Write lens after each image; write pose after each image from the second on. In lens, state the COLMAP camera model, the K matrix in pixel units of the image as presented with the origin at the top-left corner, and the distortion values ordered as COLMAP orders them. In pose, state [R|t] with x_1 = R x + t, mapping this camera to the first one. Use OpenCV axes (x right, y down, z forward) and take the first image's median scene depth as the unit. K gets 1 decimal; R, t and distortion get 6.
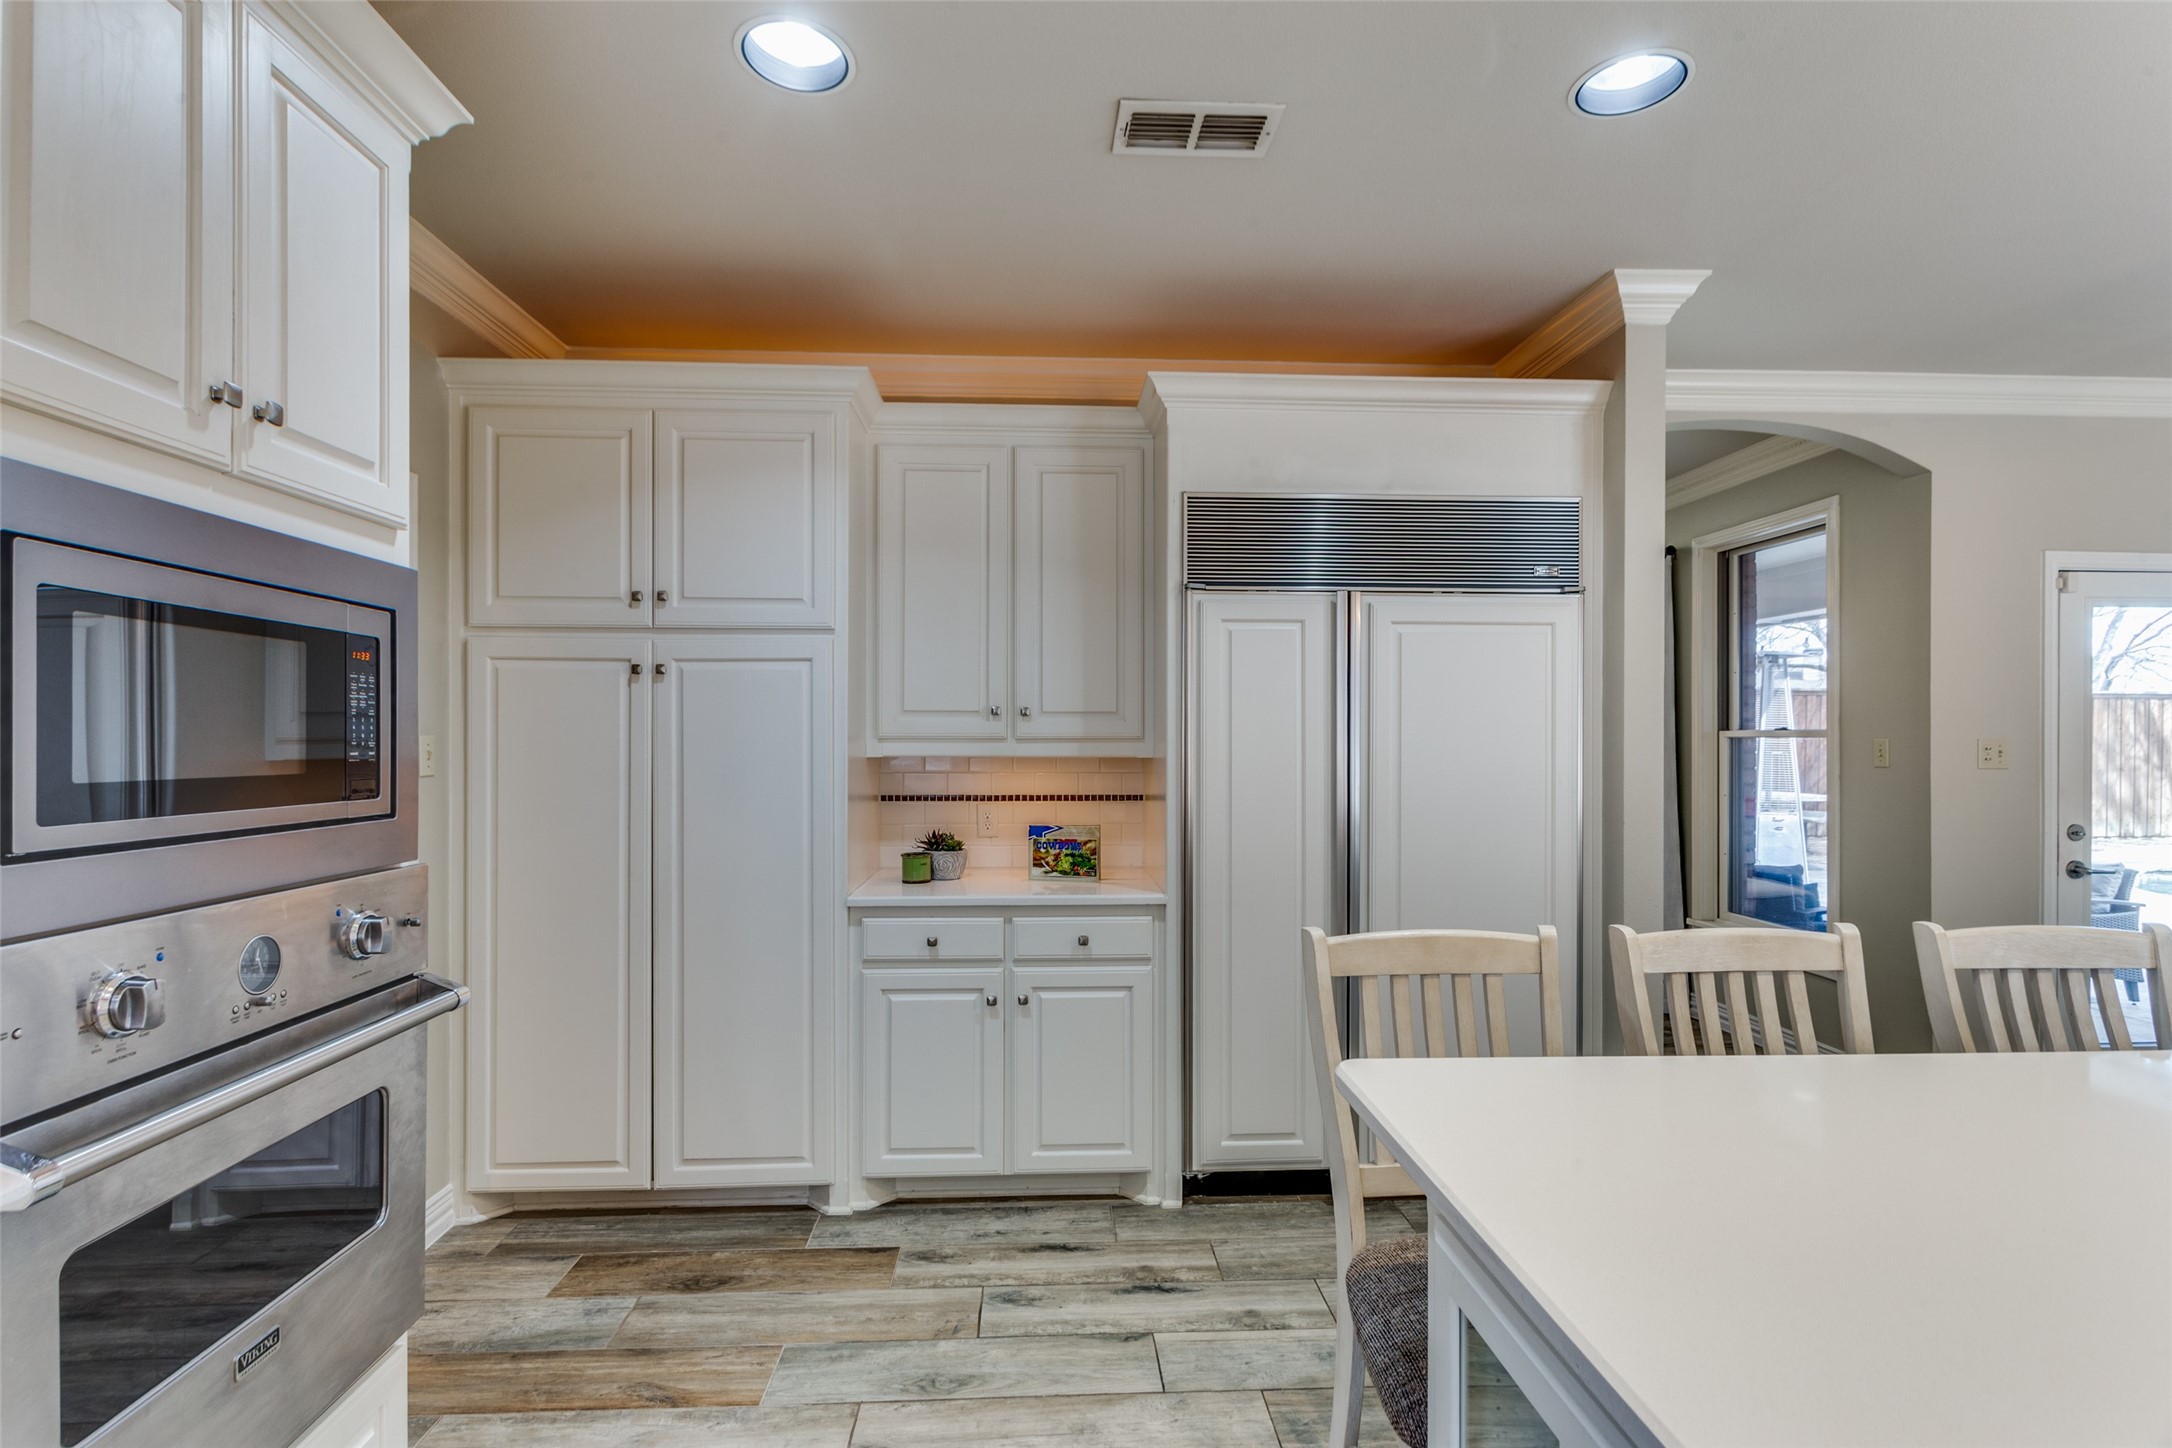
lens RADIAL K [[1046.8, 0, 1080.7], [0, 1046.8, 727.1], [0, 0, 1]] dist [0.001916, 0.000434]
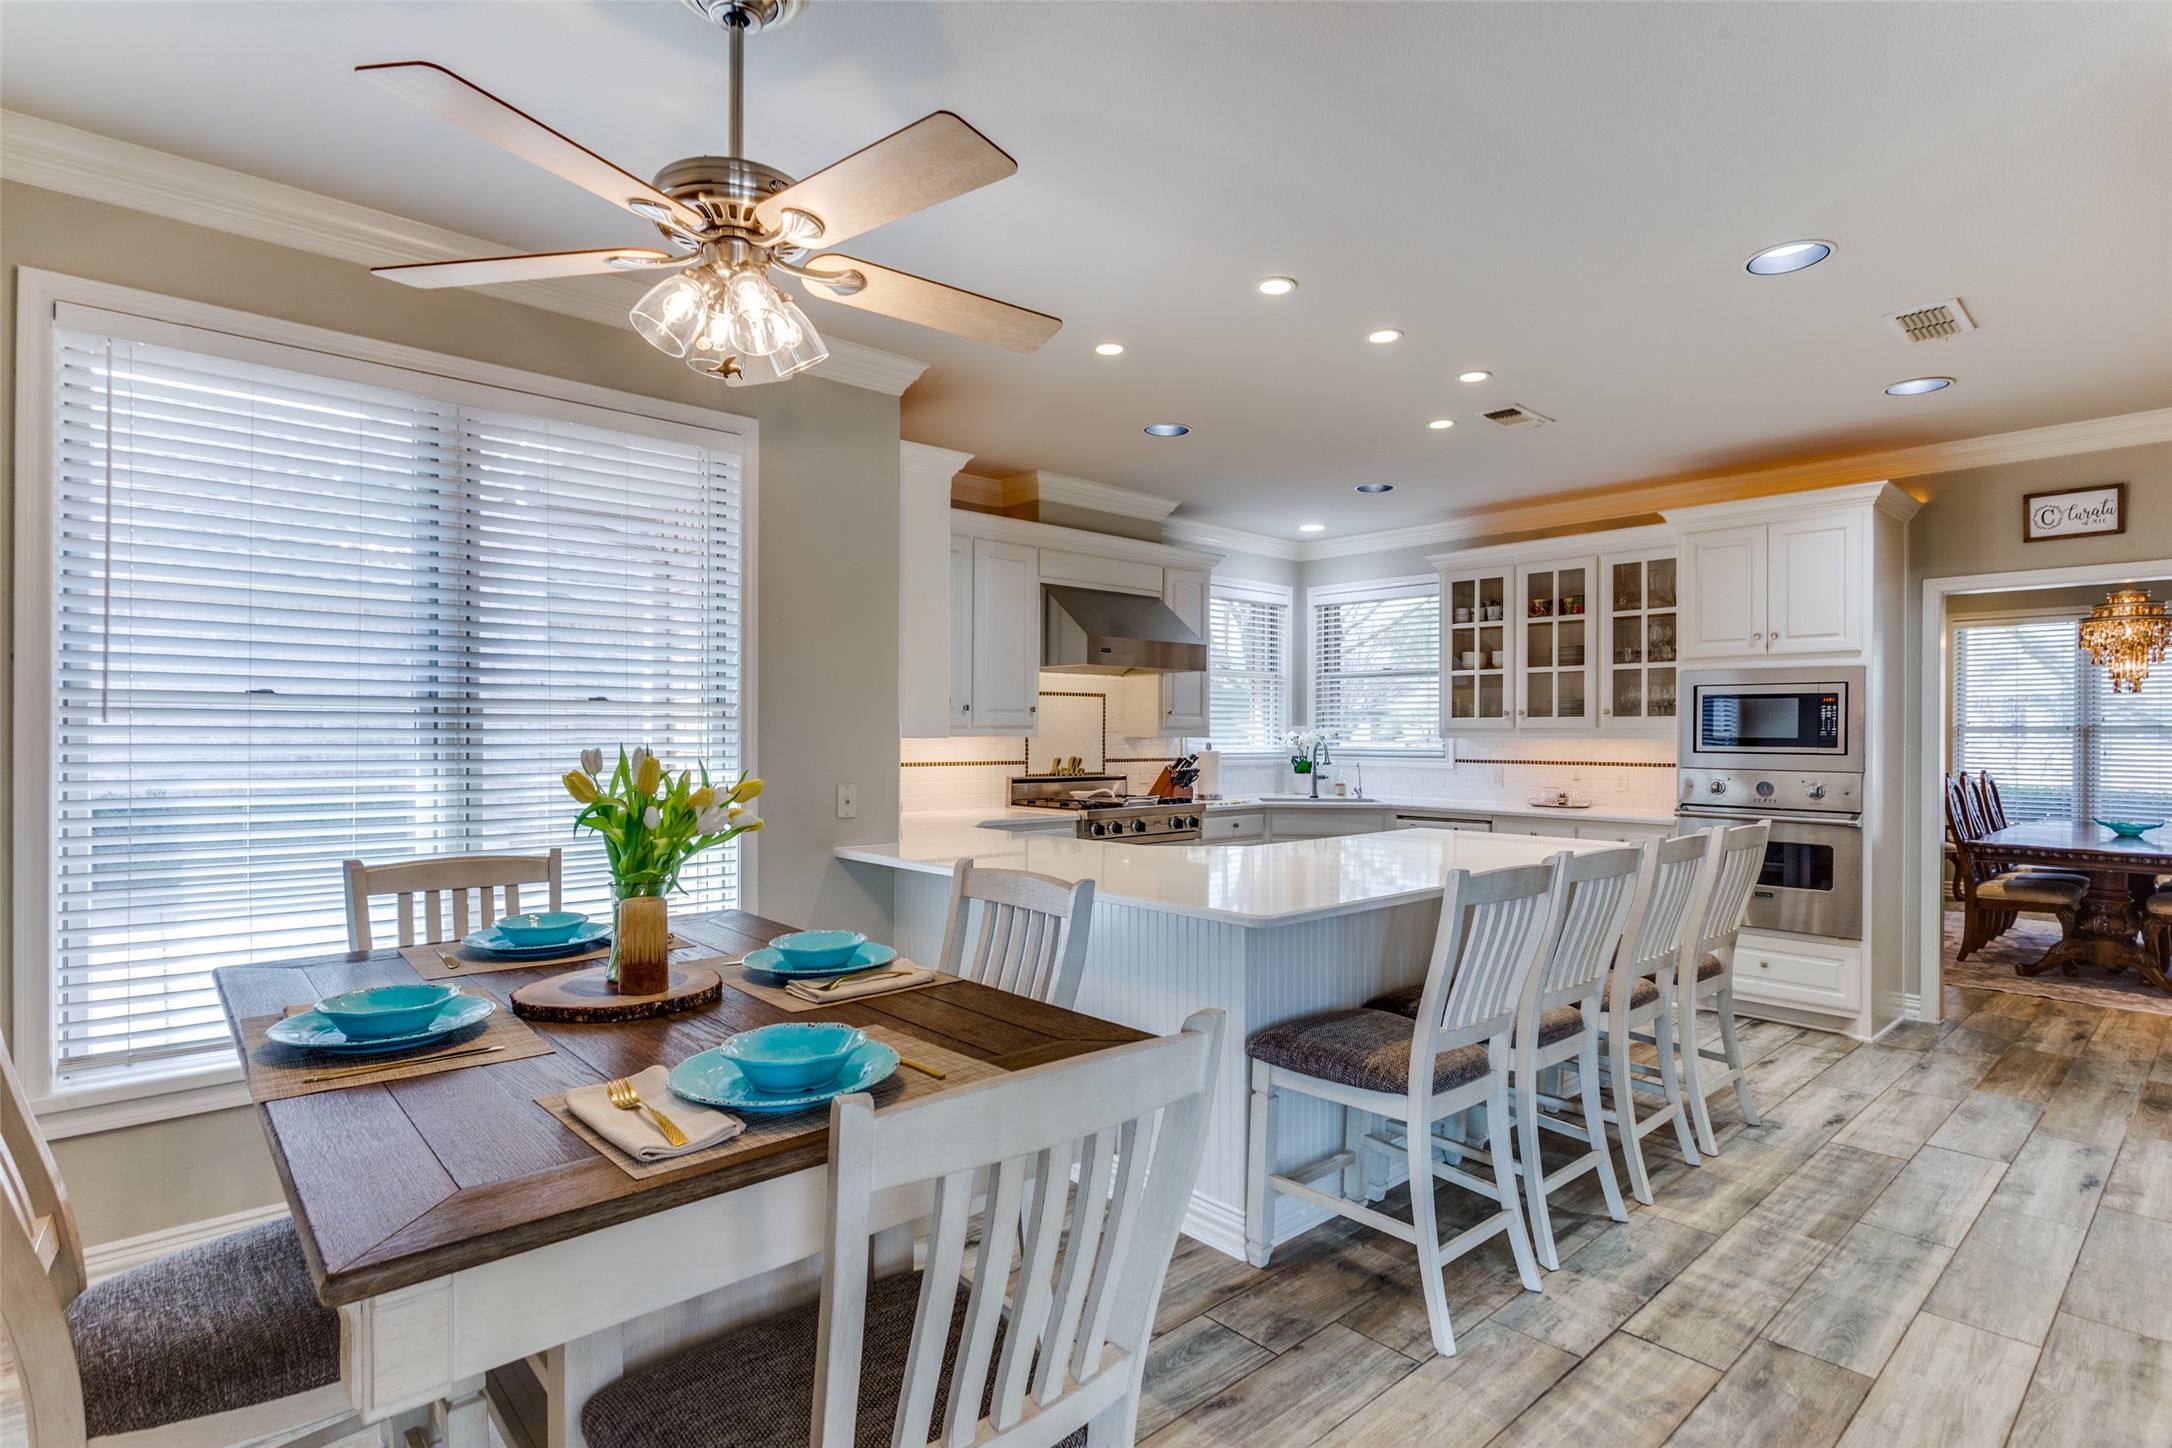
lens RADIAL K [[1108.0, 0, 1104.1], [0, 1108.0, 734.7], [0, 0, 1]] dist [-0.002211, -0.002807]
pose [[-0.760648, -0.000783, -0.649165, 1.803332], [0.003762, 0.999977, -0.005613, 0.025085], [0.649154, -0.006712, -0.760627, 1.267791]]
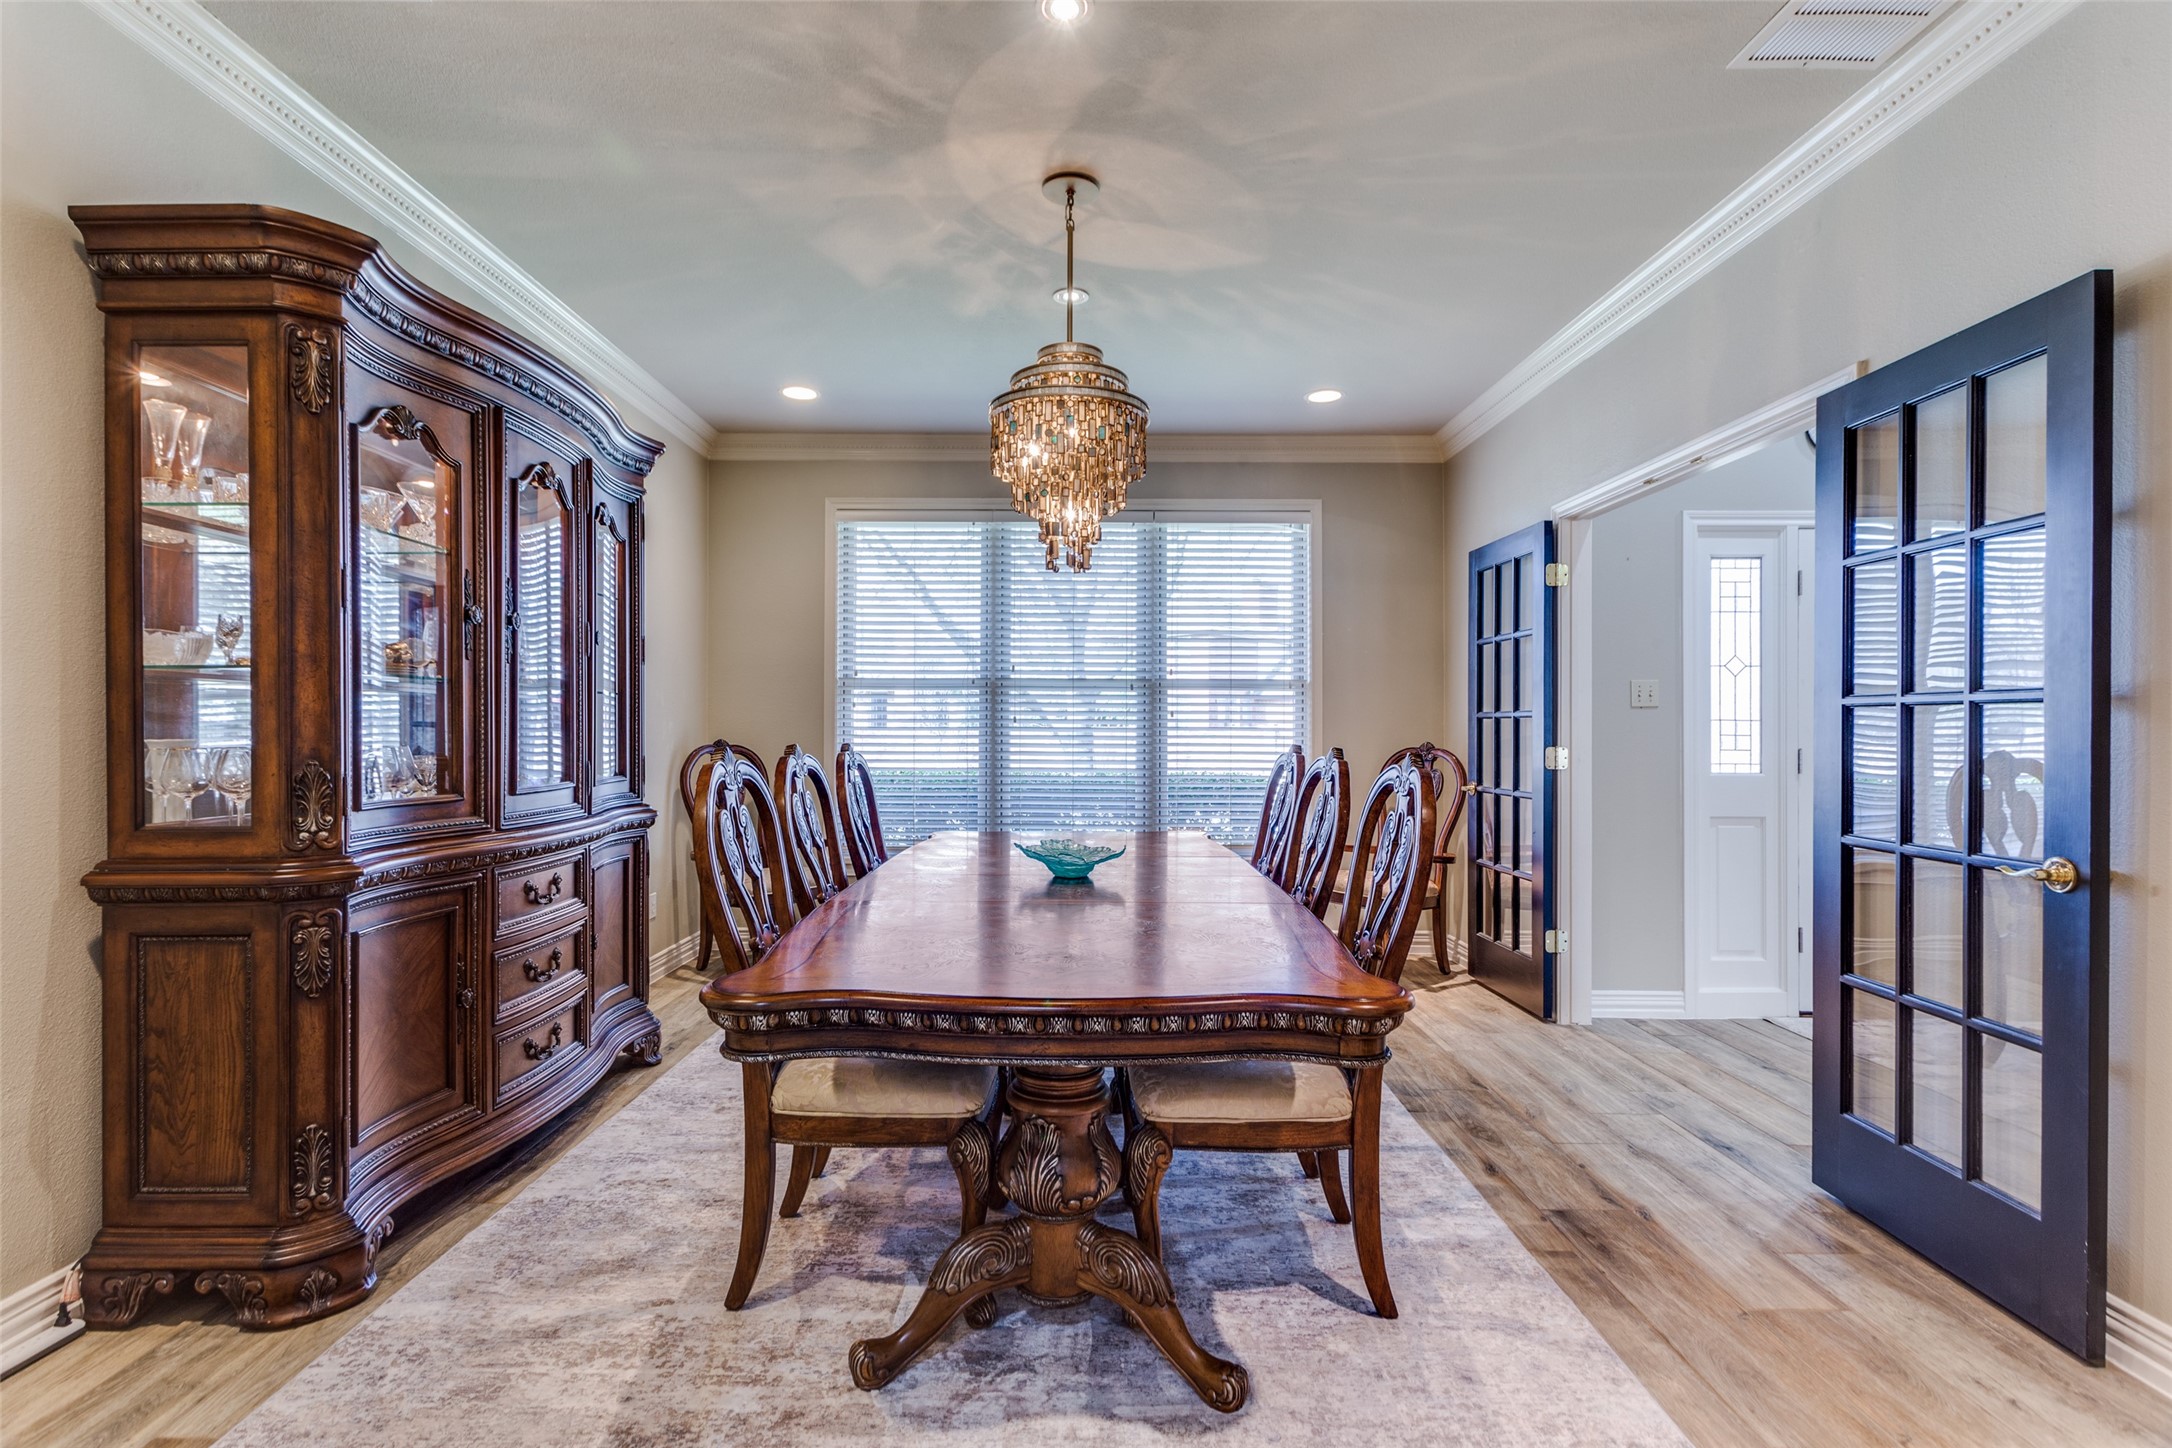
lens RADIAL K [[1001.1, 0, 1081.5], [0, 1001.1, 735.9], [0, 0, 1]] dist [0.000060, 0.000390]
pose [[-0.041211, 0.005176, -0.999137, -0.620791], [0.009854, 0.999940, 0.004773, 0.099271], [0.999102, -0.009648, -0.041260, 0.913705]]
